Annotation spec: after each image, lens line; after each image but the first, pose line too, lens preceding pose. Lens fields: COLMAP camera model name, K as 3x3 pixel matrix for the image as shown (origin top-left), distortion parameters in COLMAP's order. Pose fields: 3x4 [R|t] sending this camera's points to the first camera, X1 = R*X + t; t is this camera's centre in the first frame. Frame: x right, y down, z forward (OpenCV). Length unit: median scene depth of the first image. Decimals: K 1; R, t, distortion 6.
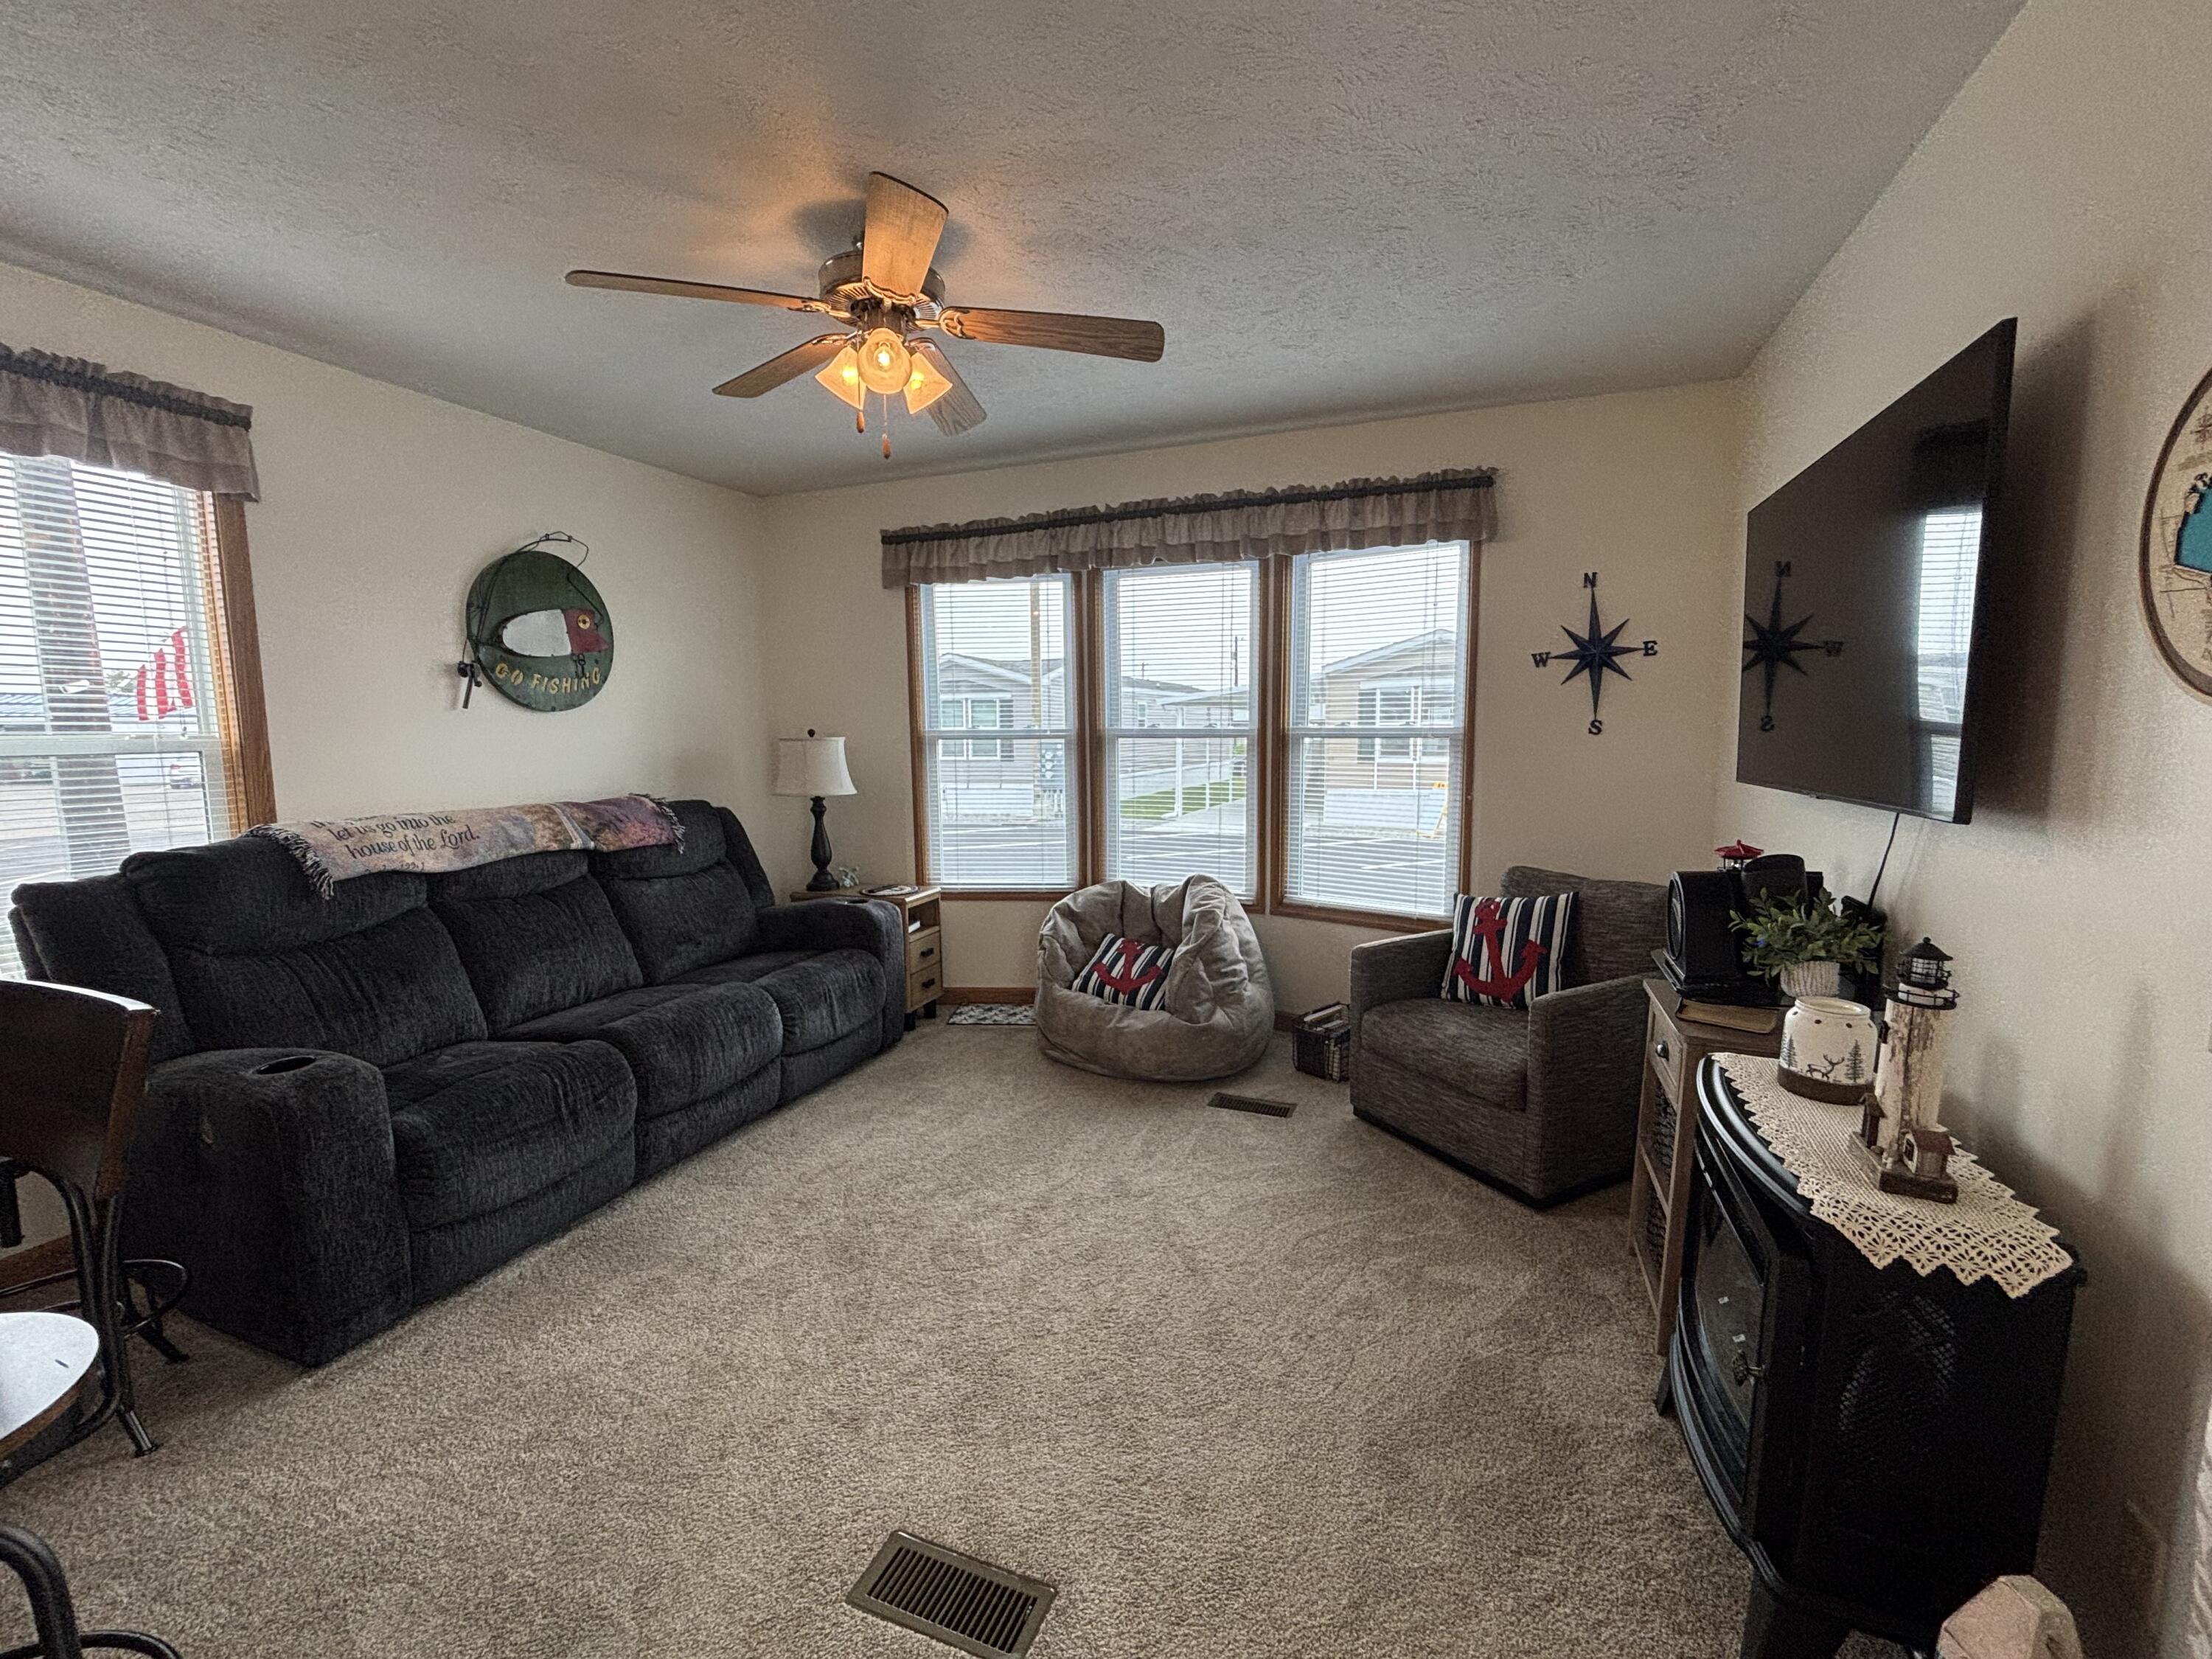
lens RADIAL K [[948.1, 0, 1099.5], [0, 948.1, 825.3], [0, 0, 1]] dist [0.010584, -0.000949]
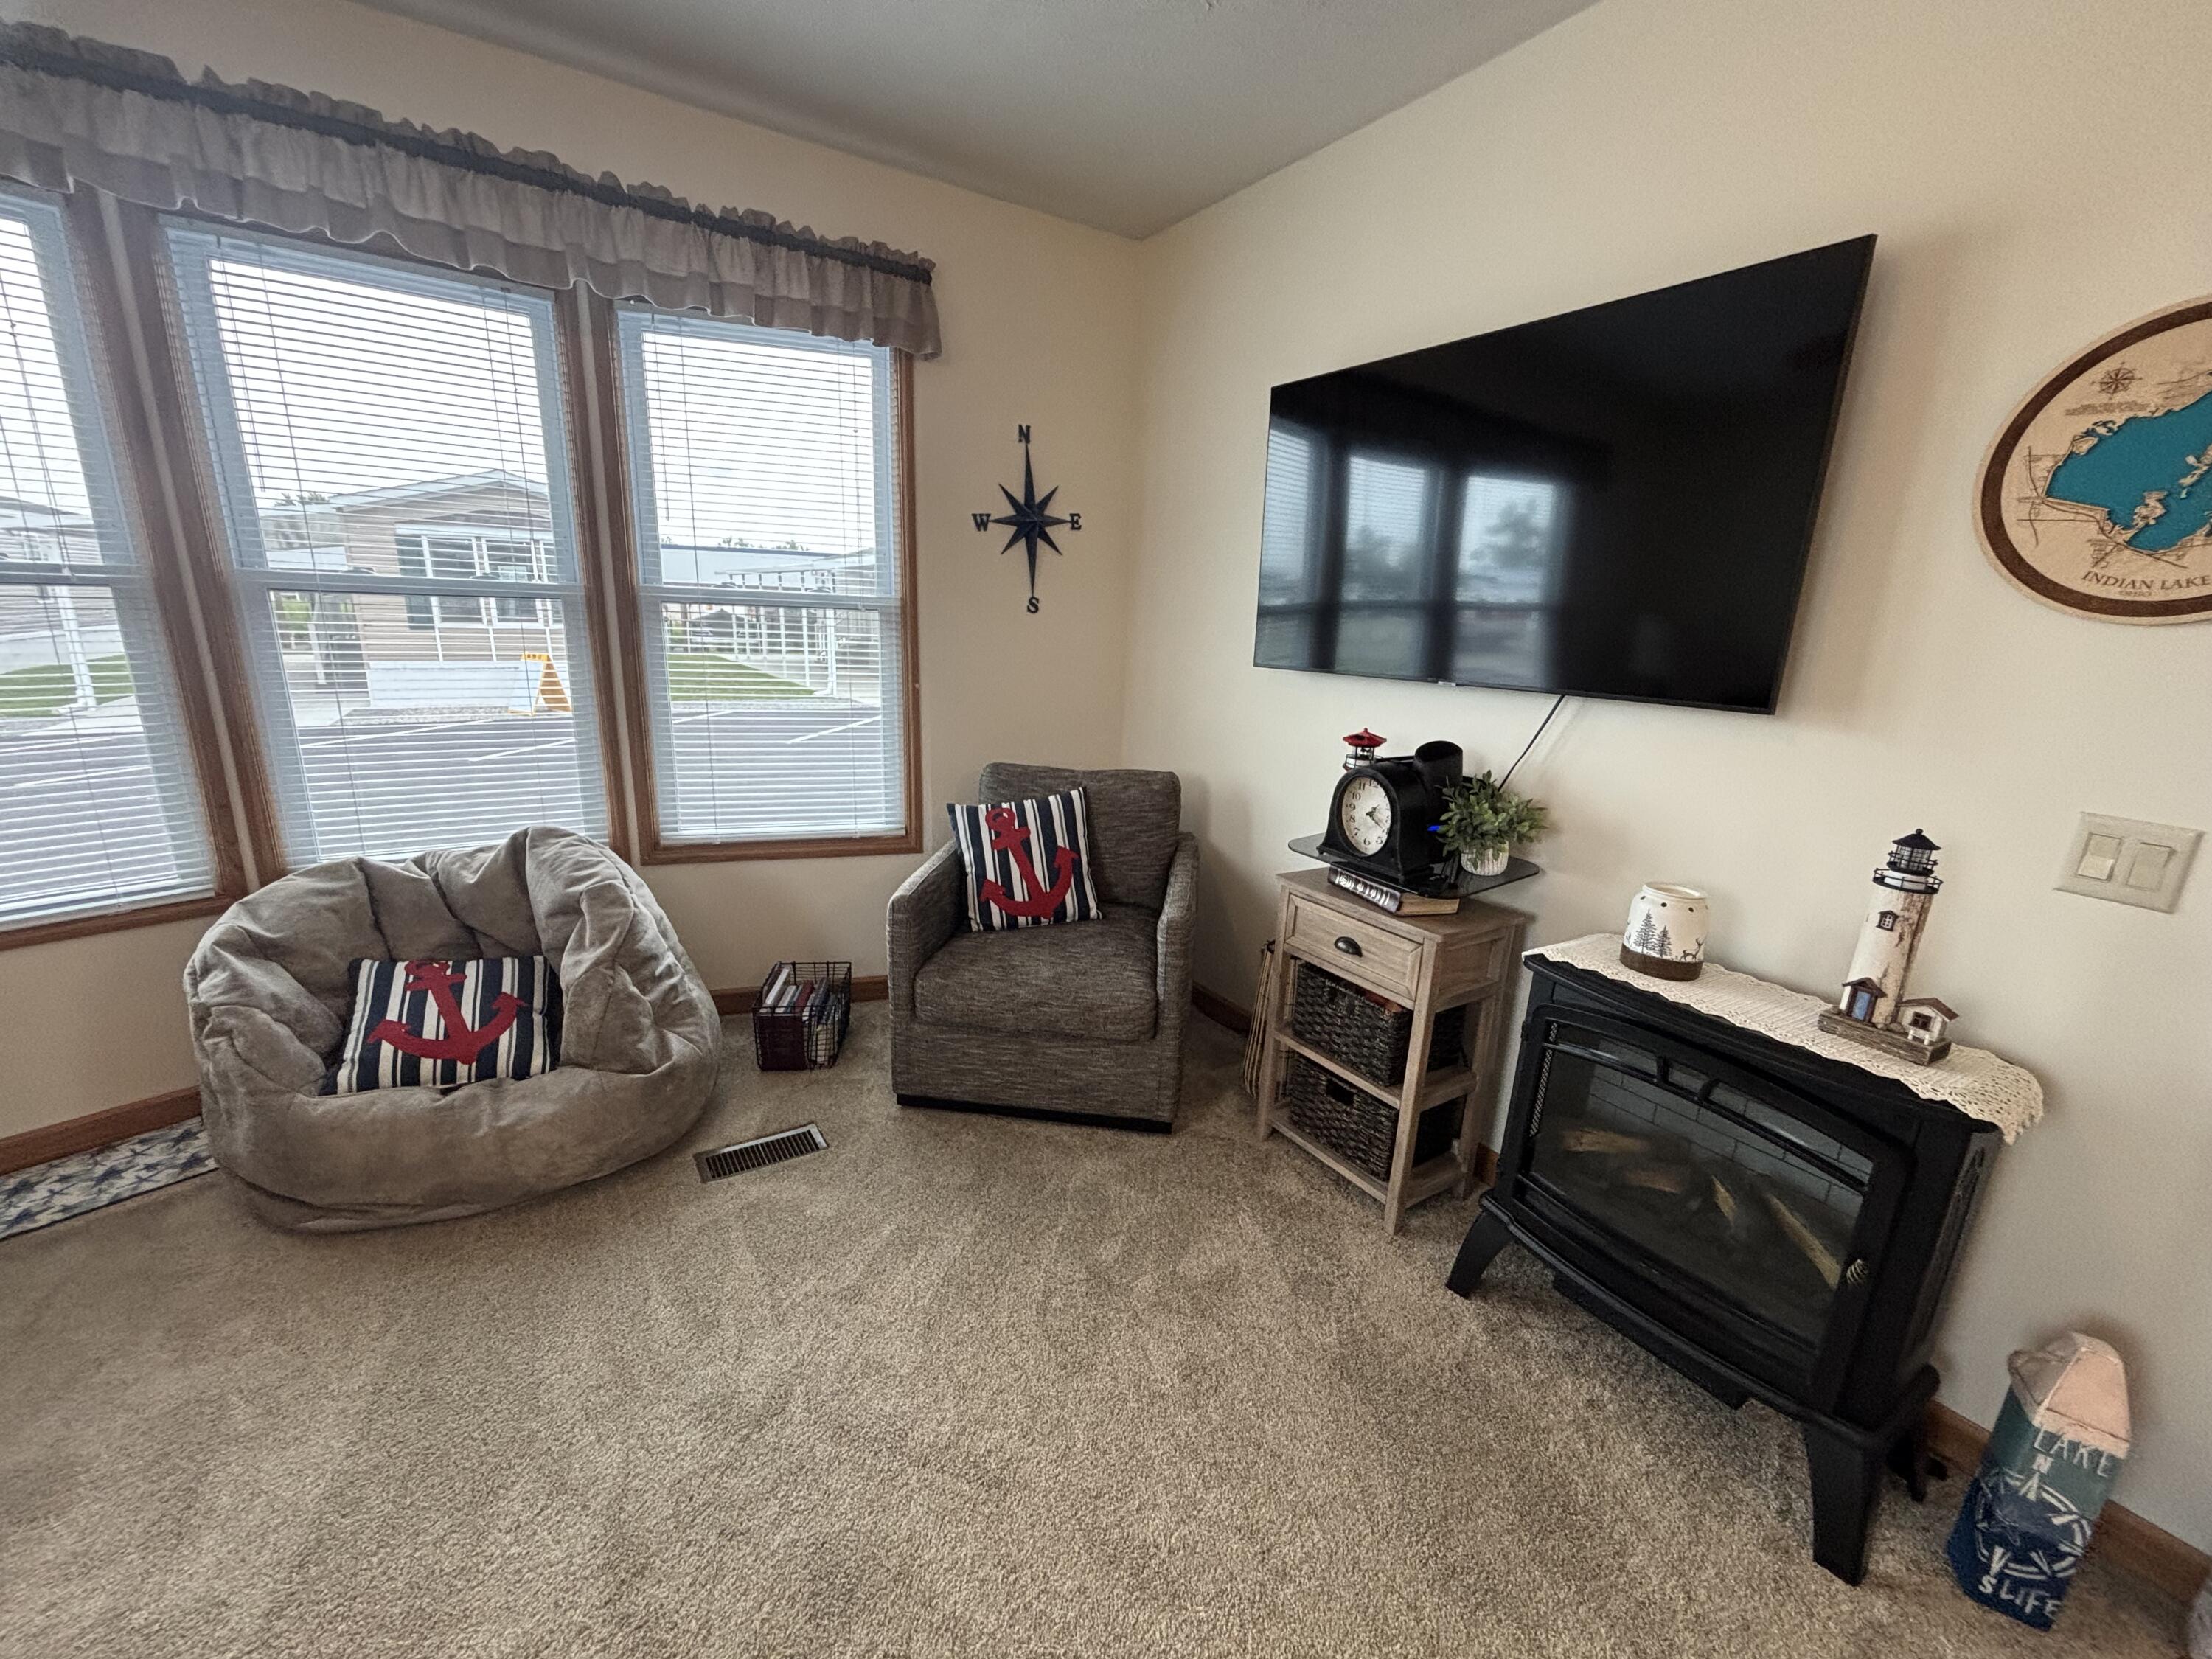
lens RADIAL K [[890.0, 0, 1105.4], [0, 890.0, 824.7], [0, 0, 1]] dist [-0.001441, 0.001303]
pose [[0.570452, -0.171456, 0.803236, -0.164989], [0.047889, 0.983248, 0.175871, -0.038072], [-0.819934, -0.061859, 0.569106, 0.412553]]
